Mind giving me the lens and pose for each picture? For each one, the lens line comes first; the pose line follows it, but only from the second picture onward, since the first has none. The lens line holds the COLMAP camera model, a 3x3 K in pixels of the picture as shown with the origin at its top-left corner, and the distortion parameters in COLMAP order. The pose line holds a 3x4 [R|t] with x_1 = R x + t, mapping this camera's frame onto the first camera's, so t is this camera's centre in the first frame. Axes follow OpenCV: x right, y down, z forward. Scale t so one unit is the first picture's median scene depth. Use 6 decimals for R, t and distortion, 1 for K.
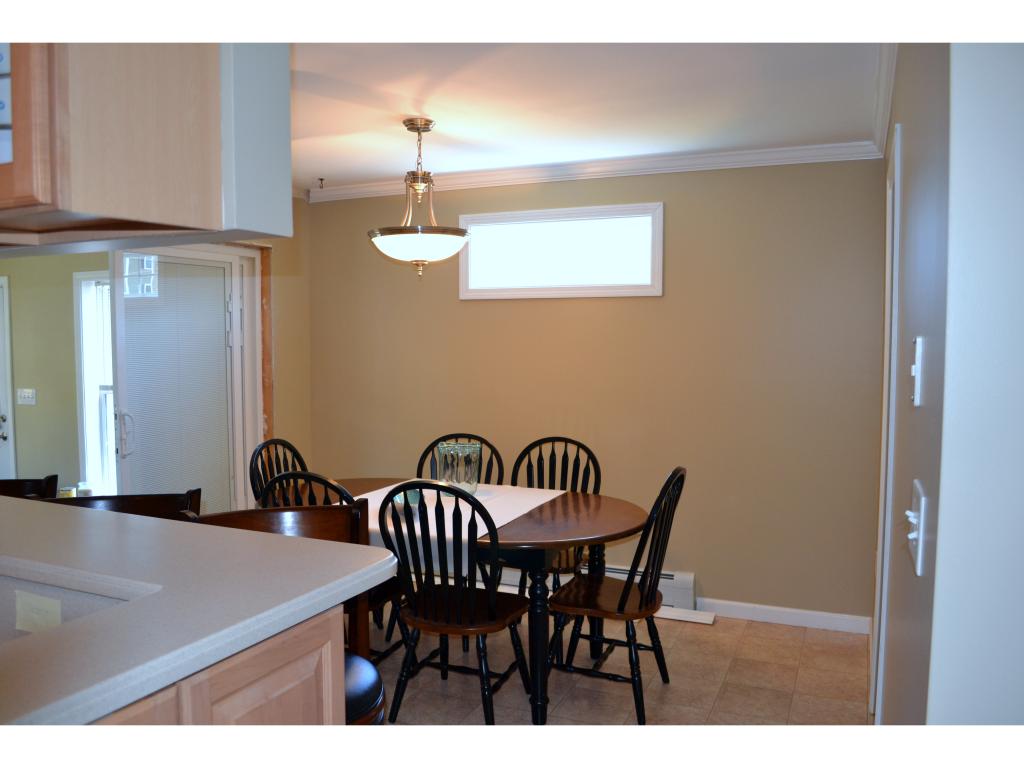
lens RADIAL K [[816.8, 0, 501.4], [0, 816.8, 388.9], [0, 0, 1]] dist [-0.078959, 0.004922]
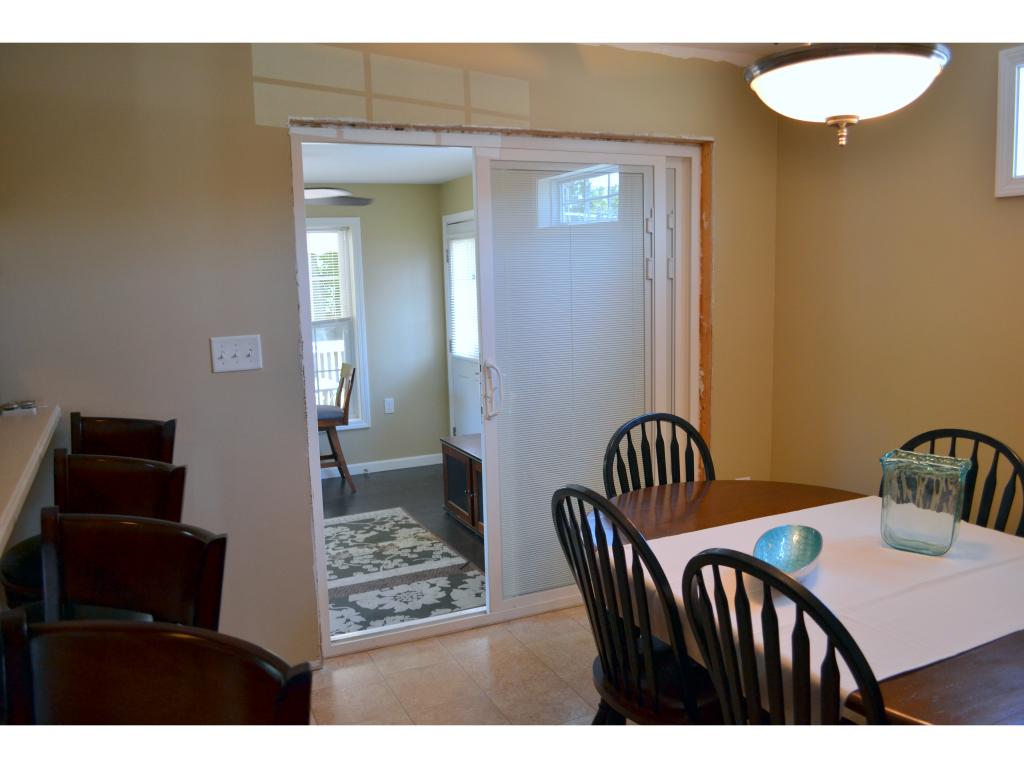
lens RADIAL K [[816.8, 0, 501.4], [0, 816.8, 388.9], [0, 0, 1]] dist [-0.078959, 0.004922]
pose [[0.746113, 0.075437, -0.661533, 0.082674], [-0.018460, 0.995523, 0.092704, -0.021364], [0.665564, -0.056956, 0.744164, 0.397201]]
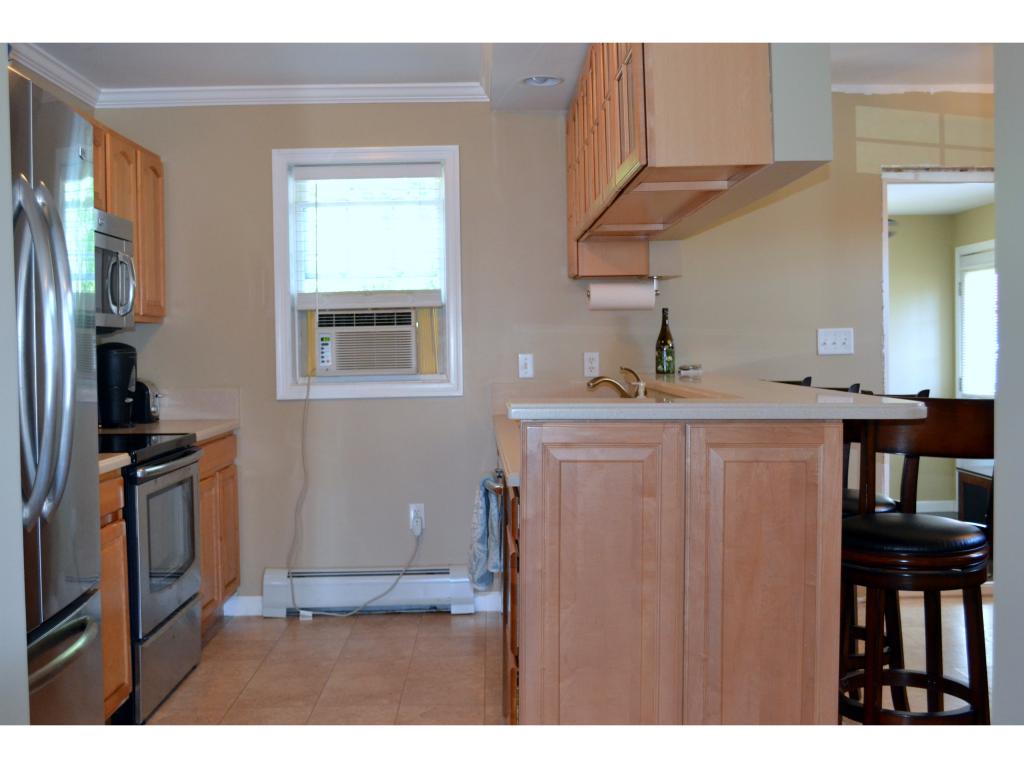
lens RADIAL K [[1098.4, 0, 512.0], [0, 1098.4, 384.0], [0, 0, 1]] dist [-0.059827, 0.000351]
pose [[0.424253, 0.025814, -0.905176, 0.426805], [-0.045811, 0.998925, 0.007016, 0.074192], [0.904384, 0.038490, 0.424980, -0.099868]]
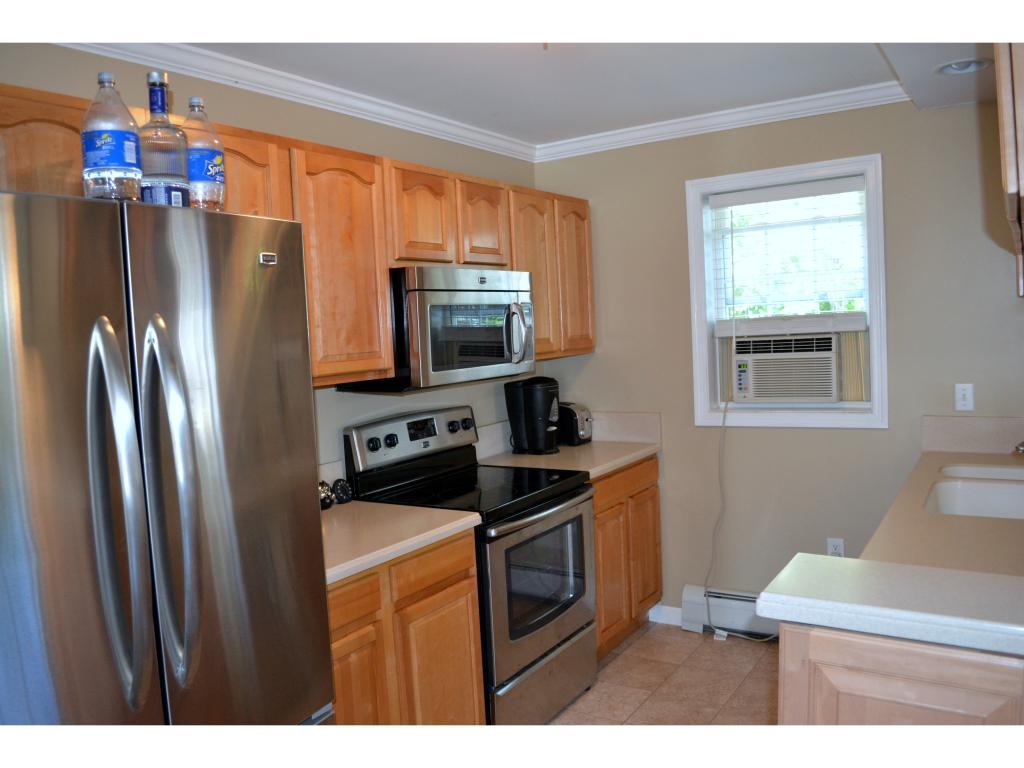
lens RADIAL K [[816.8, 0, 501.4], [0, 816.8, 388.9], [0, 0, 1]] dist [-0.078959, 0.004922]
pose [[-0.168236, 0.085980, -0.981990, 0.161494], [-0.012839, 0.995913, 0.089399, -0.011400], [0.985663, 0.027648, -0.166445, 0.119484]]
